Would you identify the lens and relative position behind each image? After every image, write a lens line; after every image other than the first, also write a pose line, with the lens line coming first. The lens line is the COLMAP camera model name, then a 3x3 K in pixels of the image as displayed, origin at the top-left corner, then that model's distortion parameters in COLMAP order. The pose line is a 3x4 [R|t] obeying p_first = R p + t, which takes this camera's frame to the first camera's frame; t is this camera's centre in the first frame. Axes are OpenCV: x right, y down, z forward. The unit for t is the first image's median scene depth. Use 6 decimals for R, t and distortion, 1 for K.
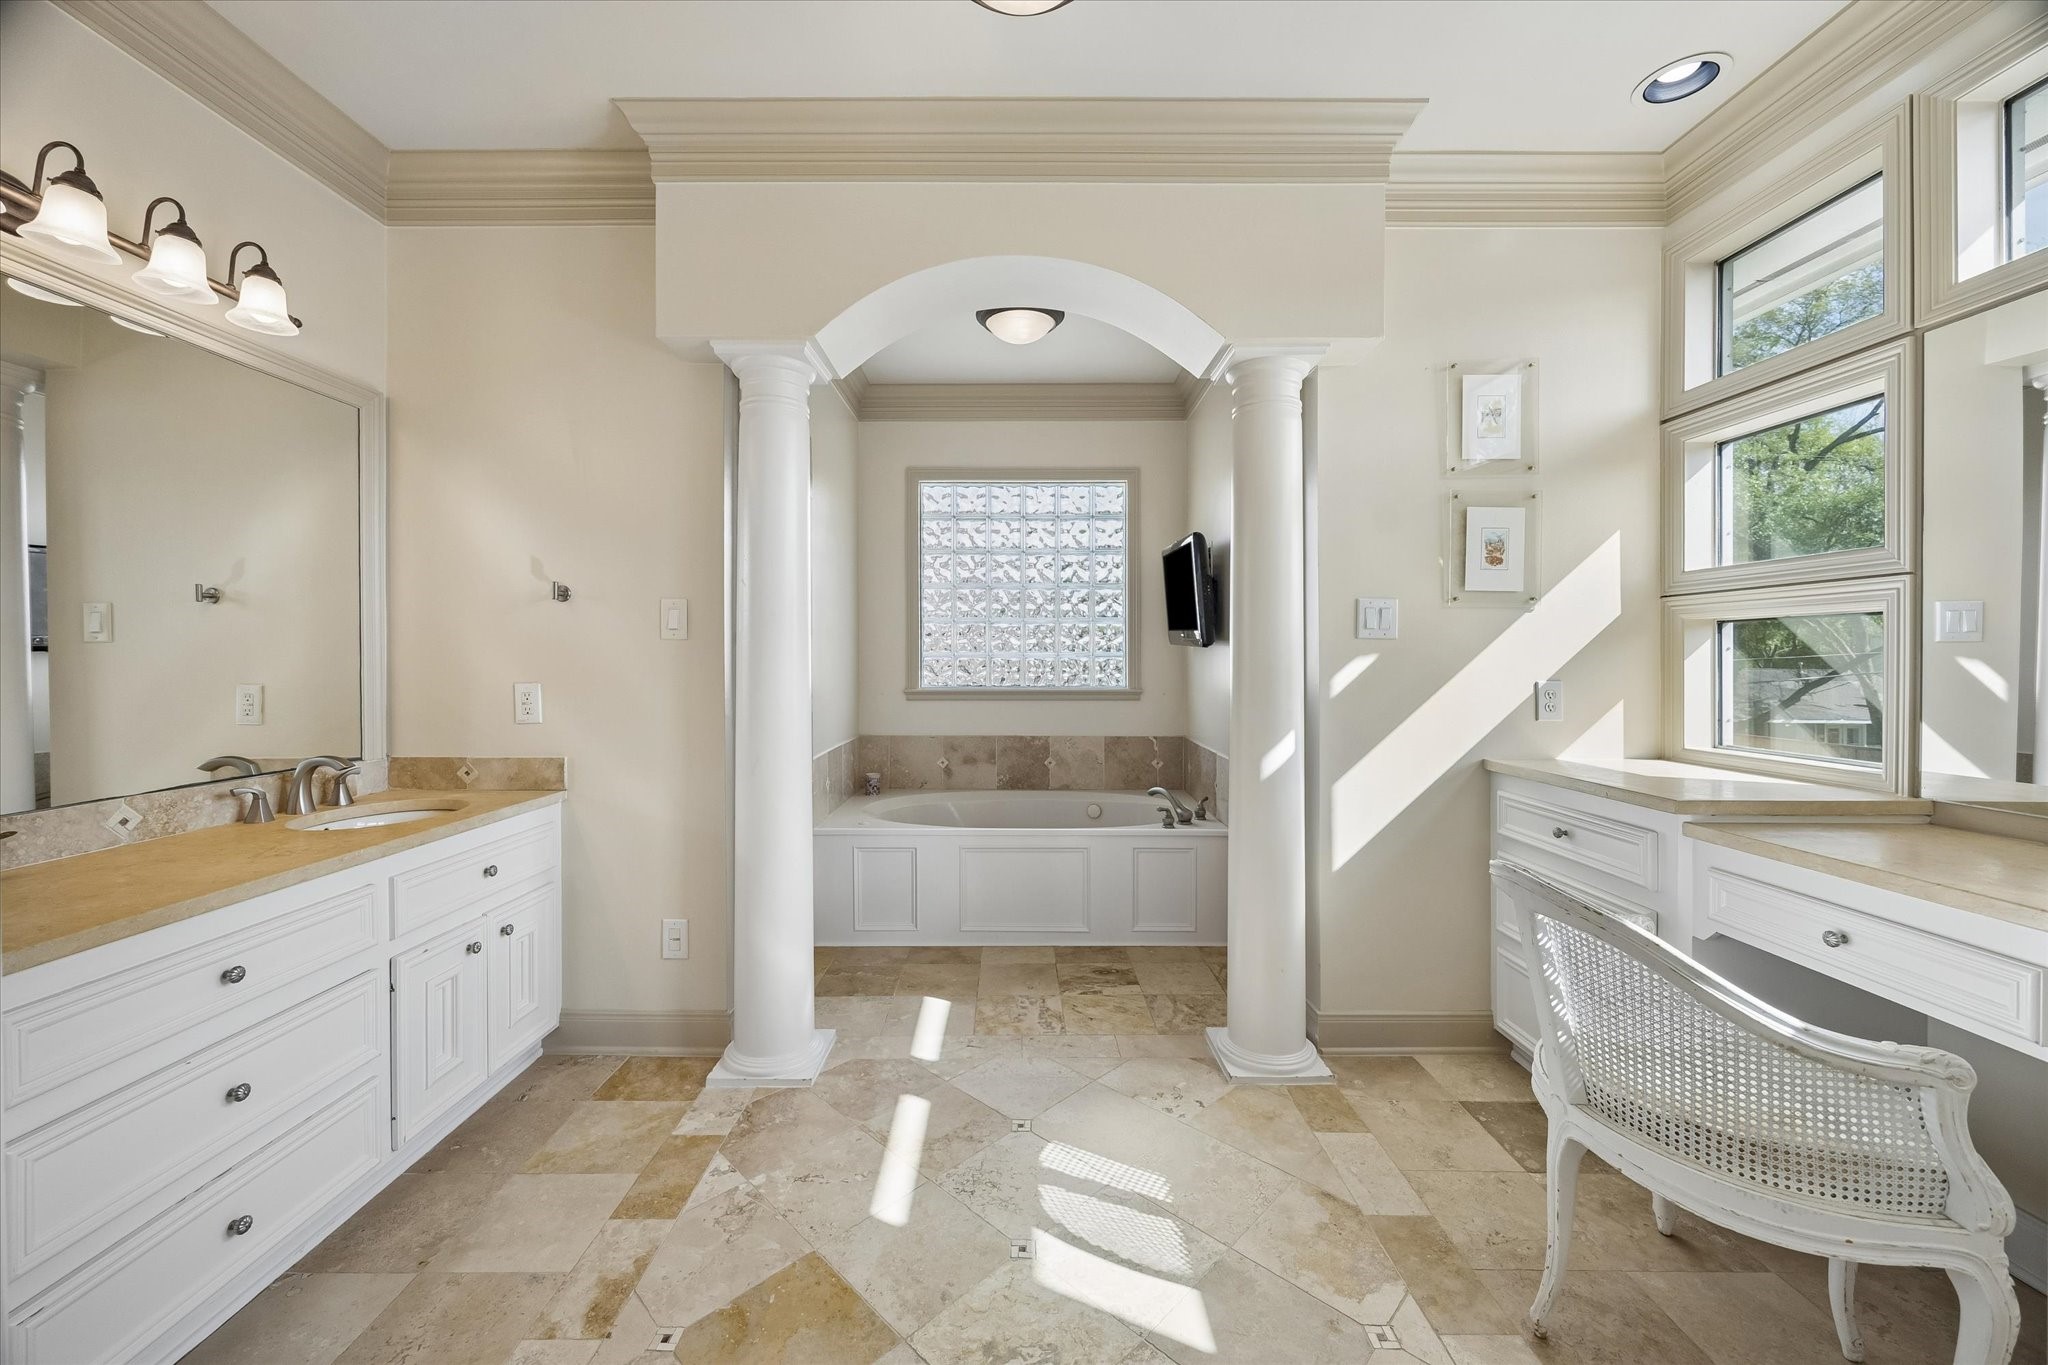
lens RADIAL K [[786.9, 0, 1020.5], [0, 786.9, 666.3], [0, 0, 1]] dist [-0.005961, 0.000124]
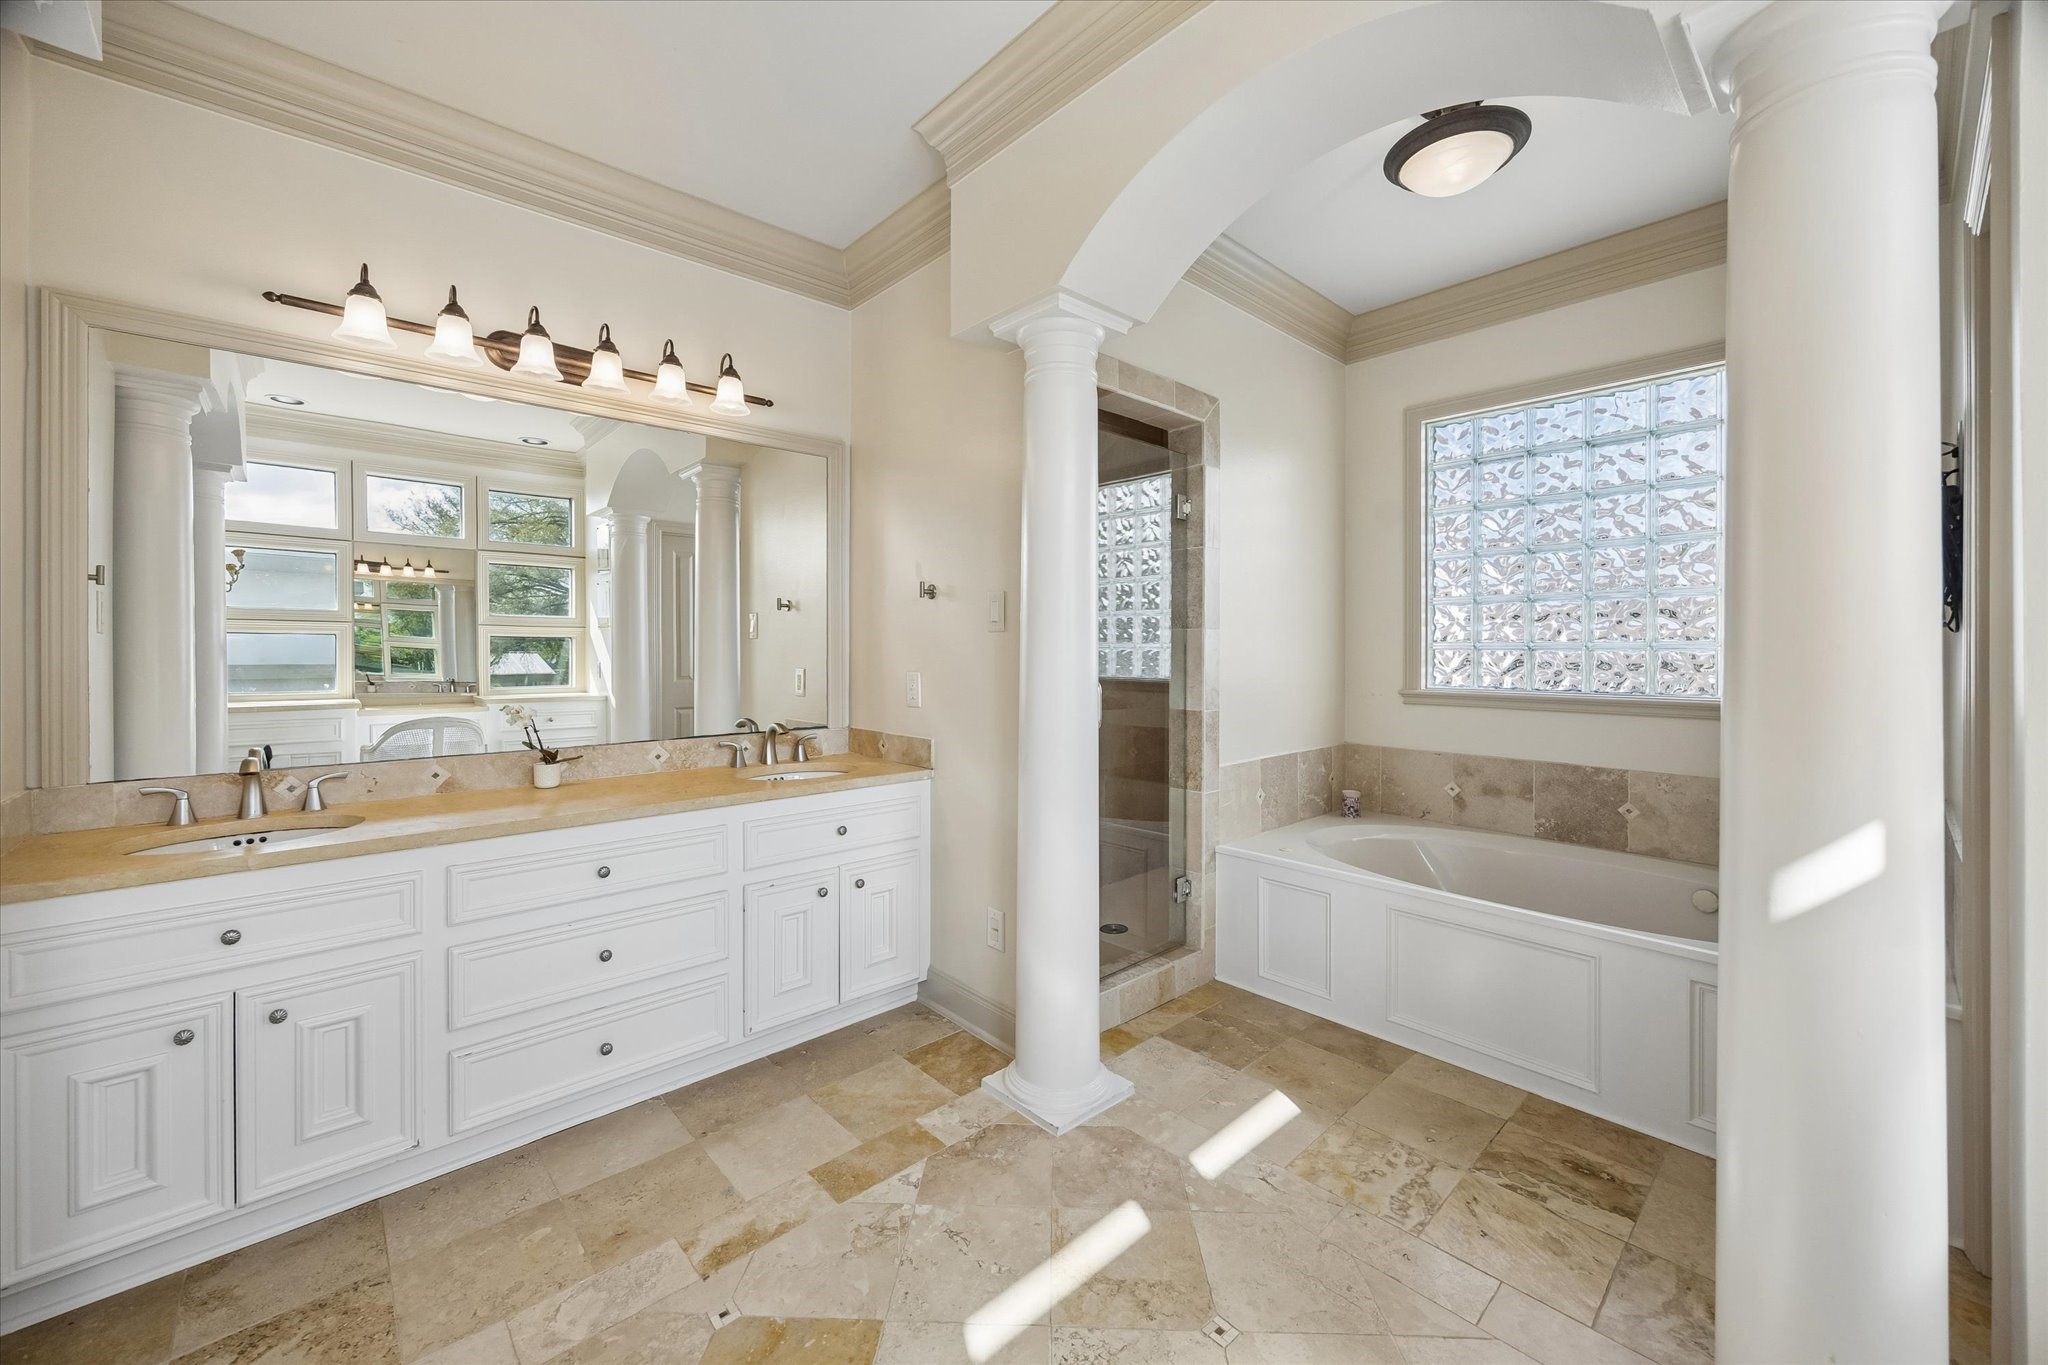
lens RADIAL K [[786.9, 0, 1021.9], [0, 786.9, 653.3], [0, 0, 1]] dist [-0.005961, 0.000124]
pose [[0.672964, 0.004027, -0.739664, 0.328810], [-0.008753, 0.999959, -0.002520, -0.003890], [0.739624, 0.008170, 0.672971, 0.344884]]
